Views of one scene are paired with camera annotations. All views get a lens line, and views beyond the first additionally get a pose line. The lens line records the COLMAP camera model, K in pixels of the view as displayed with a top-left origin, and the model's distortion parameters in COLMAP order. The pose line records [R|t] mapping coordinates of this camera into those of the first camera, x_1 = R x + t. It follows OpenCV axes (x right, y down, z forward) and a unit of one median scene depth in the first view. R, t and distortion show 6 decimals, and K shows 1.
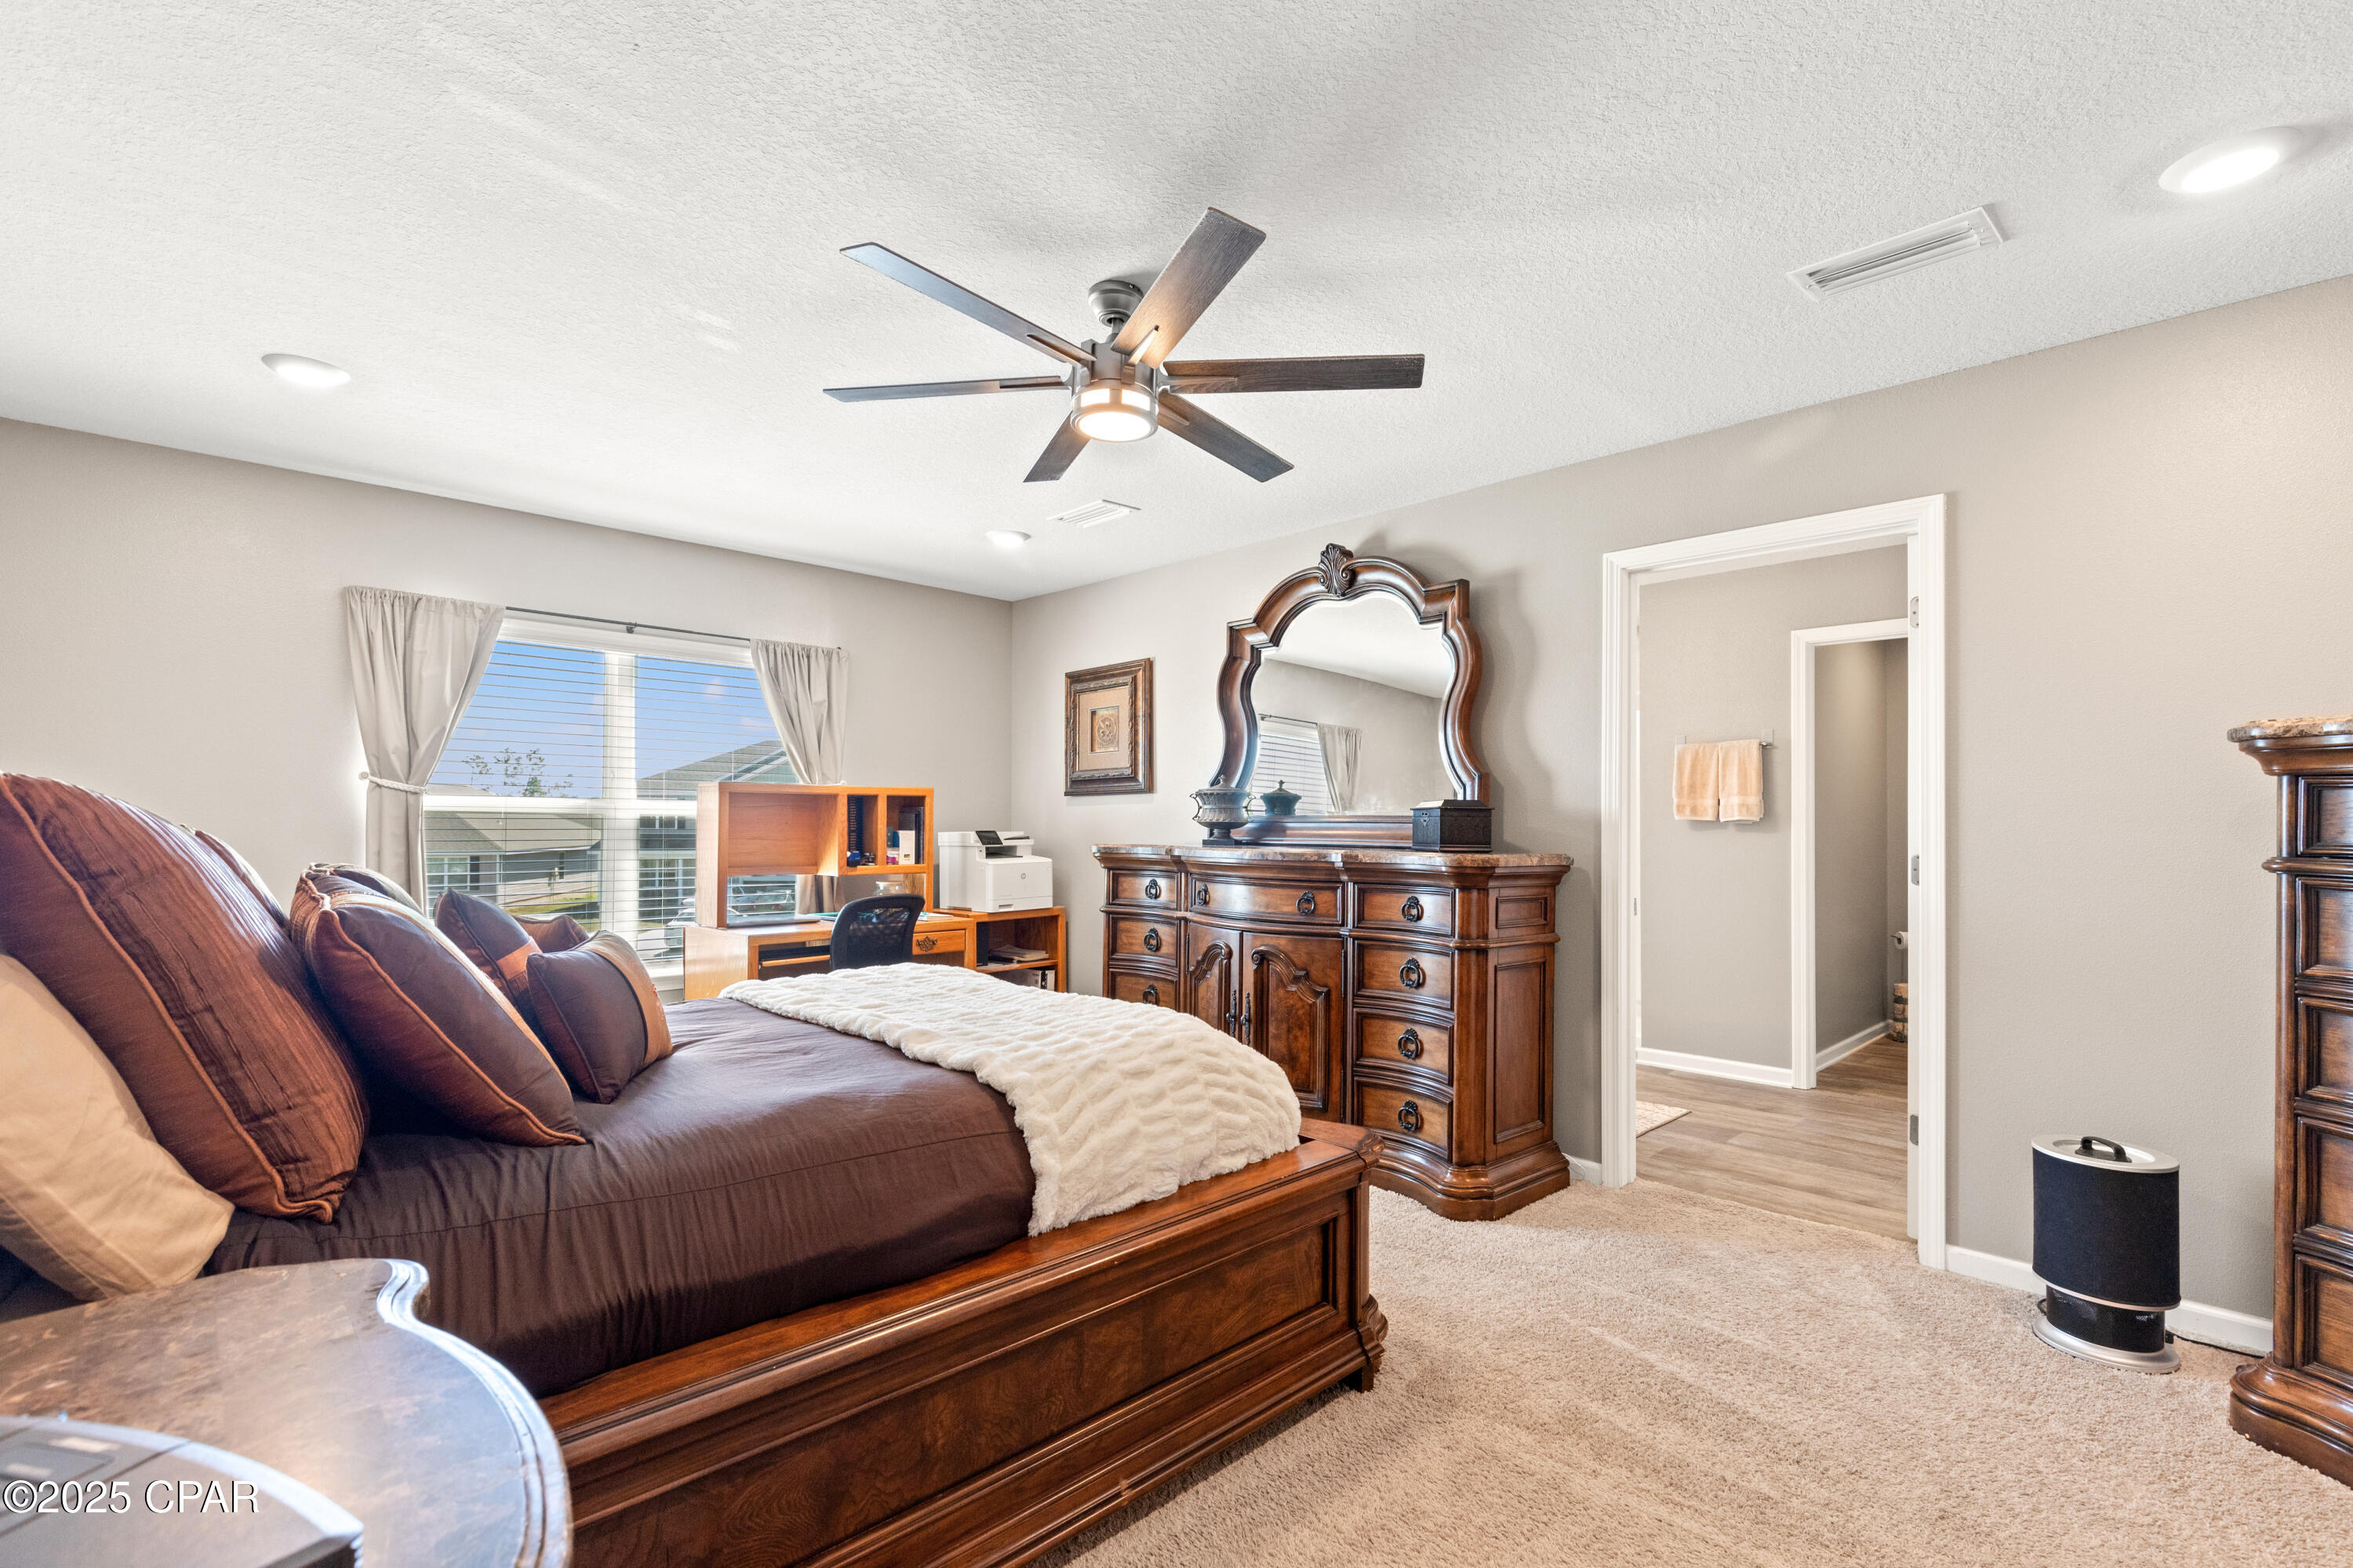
lens RADIAL K [[1066.0, 0, 1151.8], [0, 1066.0, 802.8], [0, 0, 1]] dist [0.007469, -0.001882]
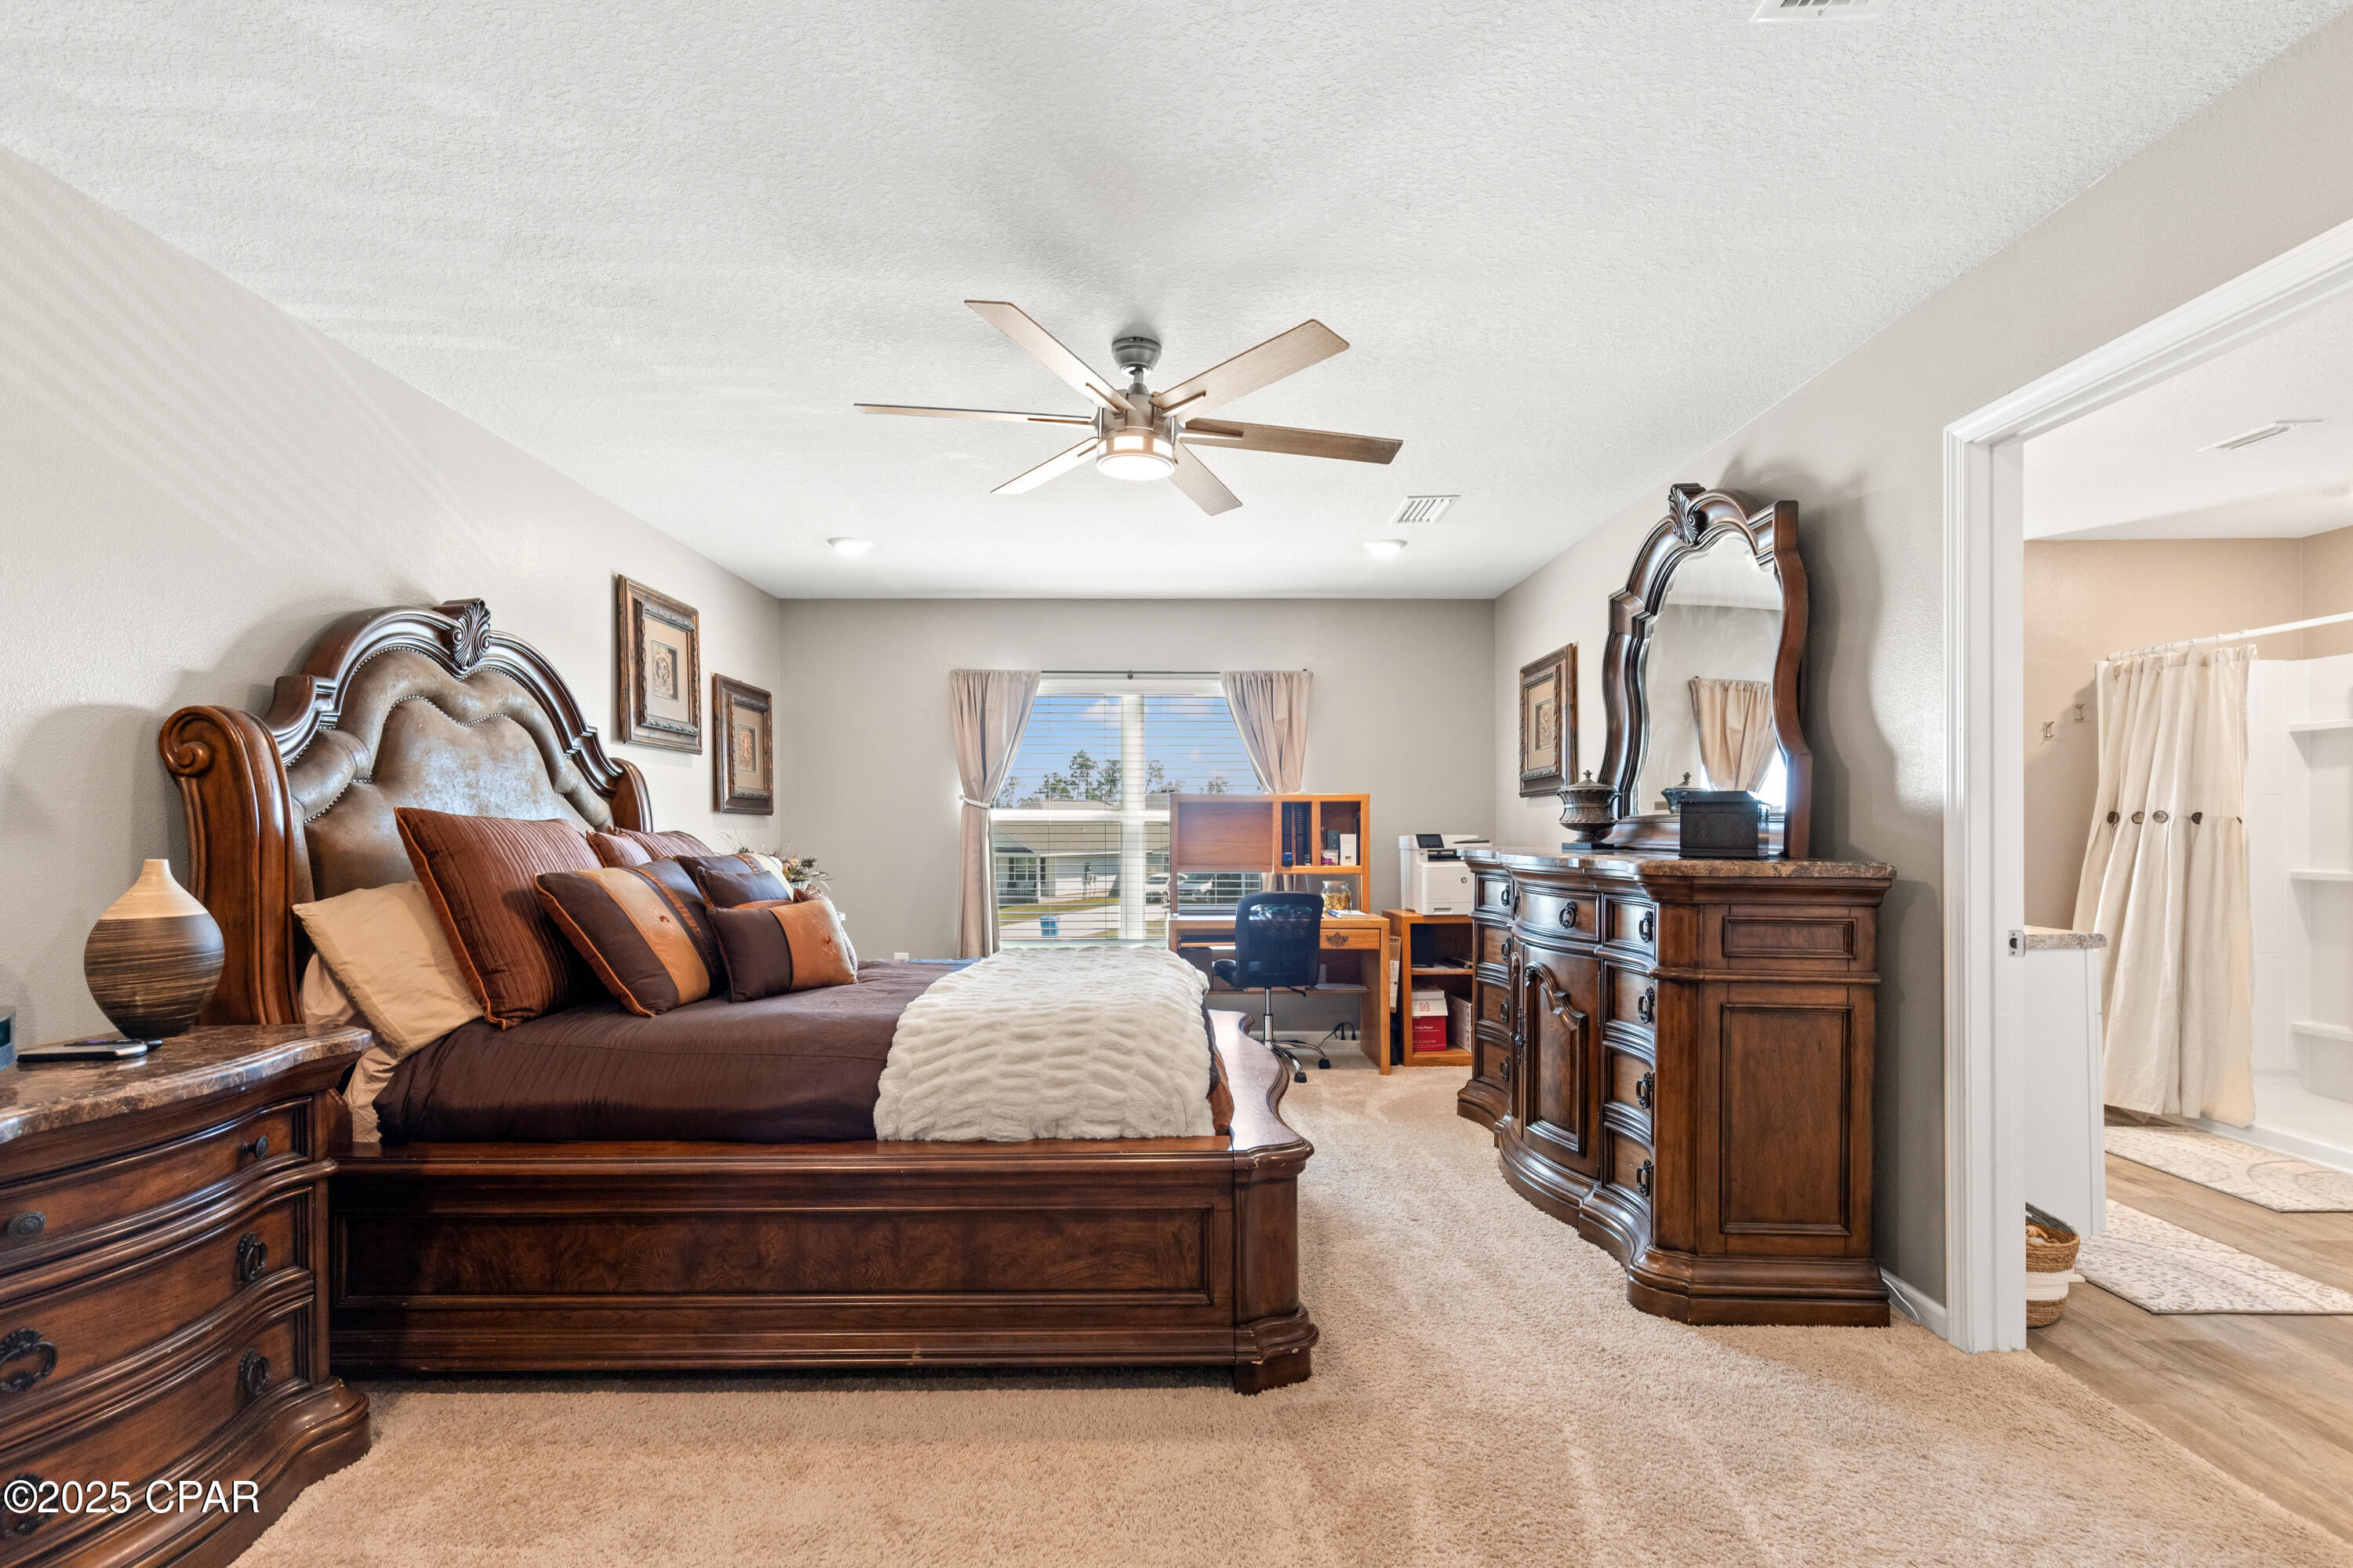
lens RADIAL K [[1066.0, 0, 1177.6], [0, 1066.0, 819.0], [0, 0, 1]] dist [0.007469, -0.001882]
pose [[0.724524, -0.013347, -0.689120, 0.486080], [0.019433, 0.999811, 0.001067, 0.008082], [0.688976, -0.014164, 0.724646, 0.140956]]
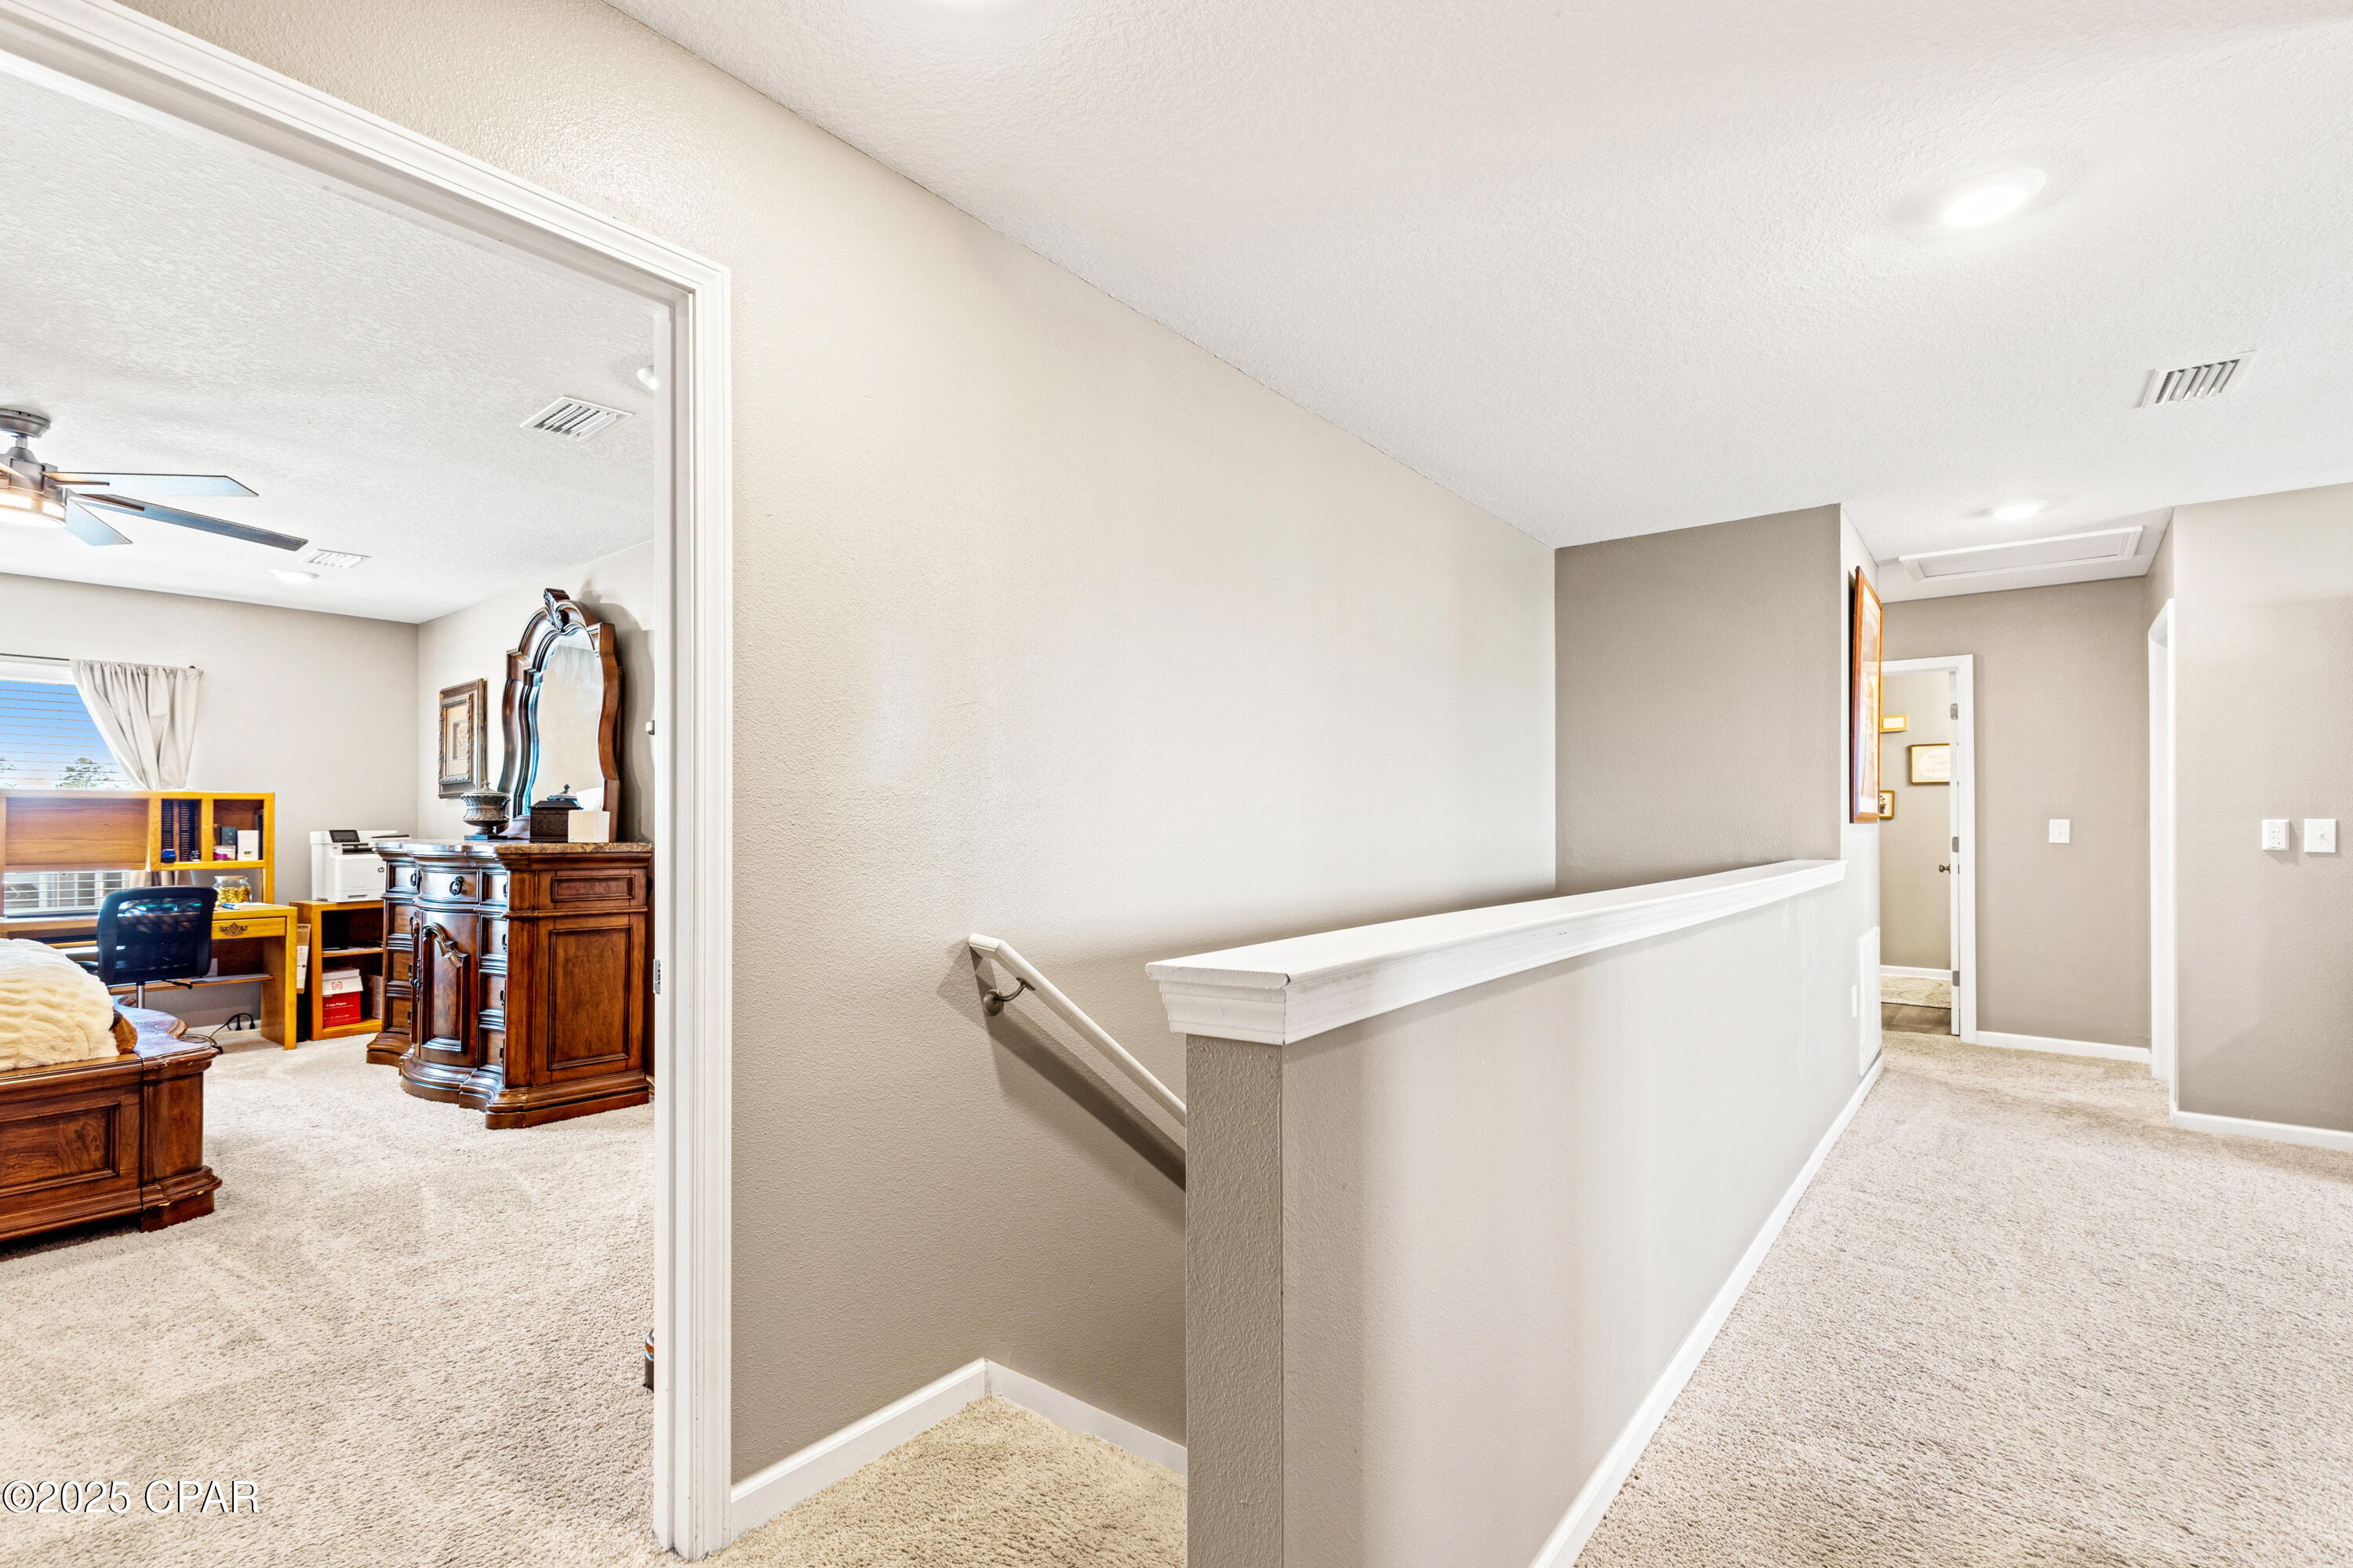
lens RADIAL K [[1066.0, 0, 1181.7], [0, 1066.0, 811.4], [0, 0, 1]] dist [0.007469, -0.001882]
pose [[0.992800, -0.007847, 0.119530, 0.780447], [0.006757, 0.999932, 0.009519, 0.002355], [-0.119596, -0.008643, 0.992785, -0.302631]]
